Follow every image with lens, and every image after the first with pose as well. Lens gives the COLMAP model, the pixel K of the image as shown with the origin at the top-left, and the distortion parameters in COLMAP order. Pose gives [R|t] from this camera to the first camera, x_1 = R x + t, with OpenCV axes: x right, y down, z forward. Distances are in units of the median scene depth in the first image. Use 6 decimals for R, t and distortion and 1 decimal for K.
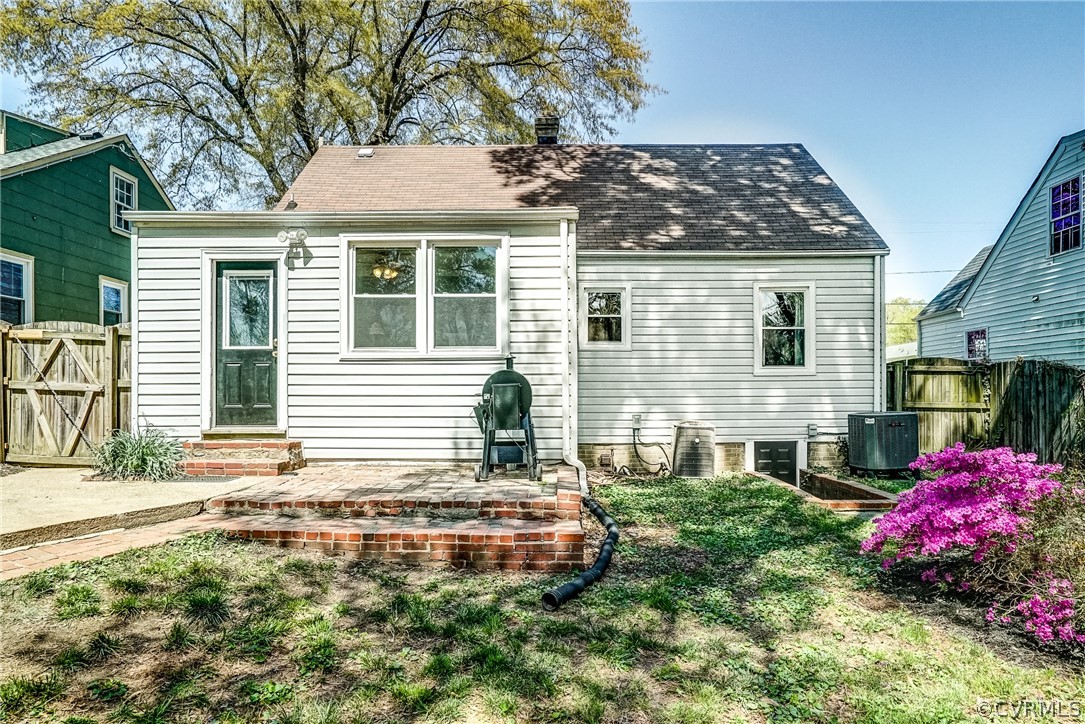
lens RADIAL K [[660.9, 0, 546.0], [0, 660.9, 387.1], [0, 0, 1]] dist [-0.016394, 0.029580]
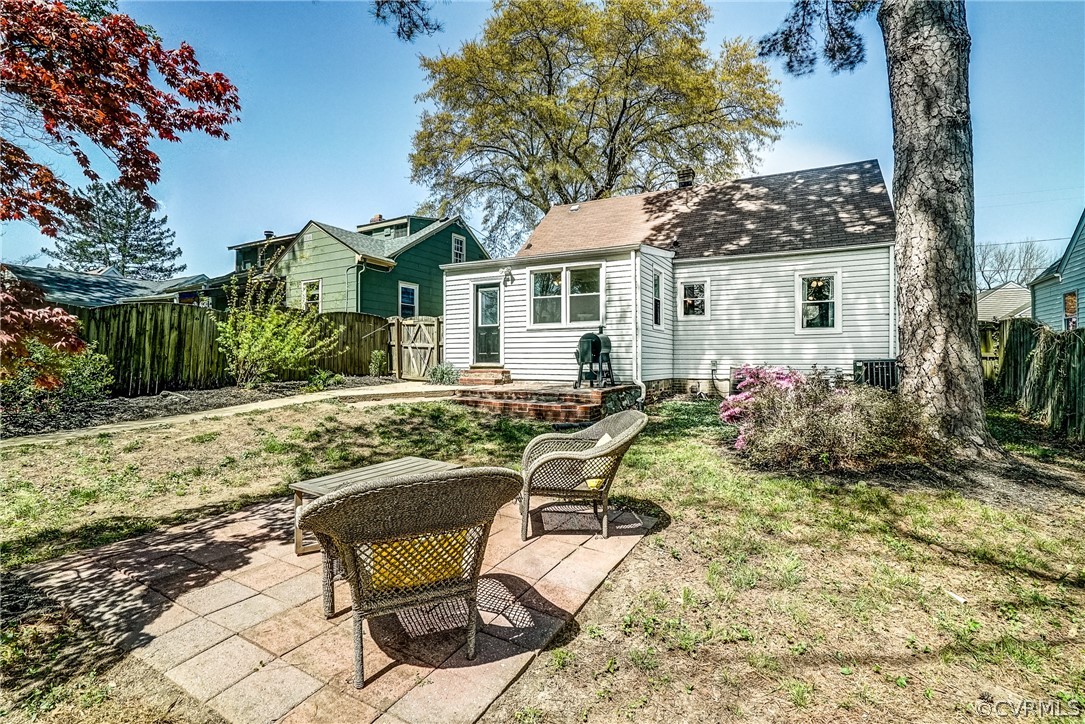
lens RADIAL K [[509.7, 0, 539.1], [0, 509.7, 356.9], [0, 0, 1]] dist [-0.040382, 0.025739]
pose [[0.888845, -0.000565, -0.458208, 0.325617], [0.004303, 0.999965, 0.007115, 0.021992], [0.458188, -0.008296, 0.888817, -0.271834]]
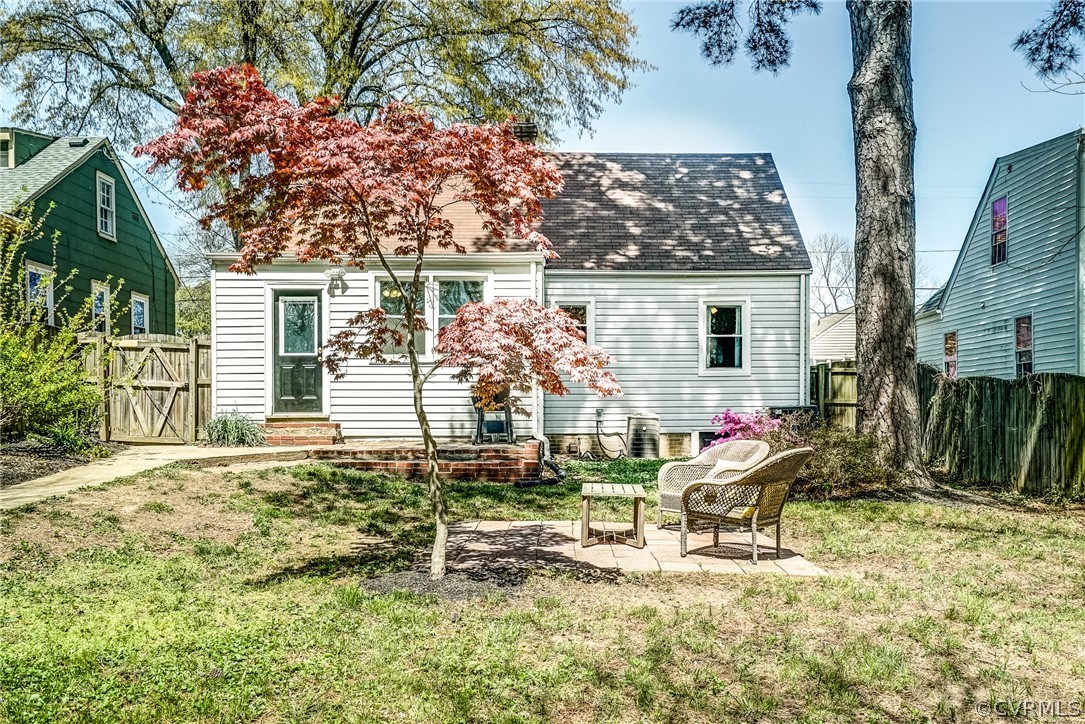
lens RADIAL K [[1088.3, 0, 539.8], [0, 1088.3, 395.7], [0, 0, 1]] dist [0.136441, -0.000067]
pose [[0.999902, -0.000089, 0.013998, 0.006745], [0.000158, 0.999988, -0.004928, 0.027149], [-0.013997, 0.004930, 0.999890, -0.951352]]
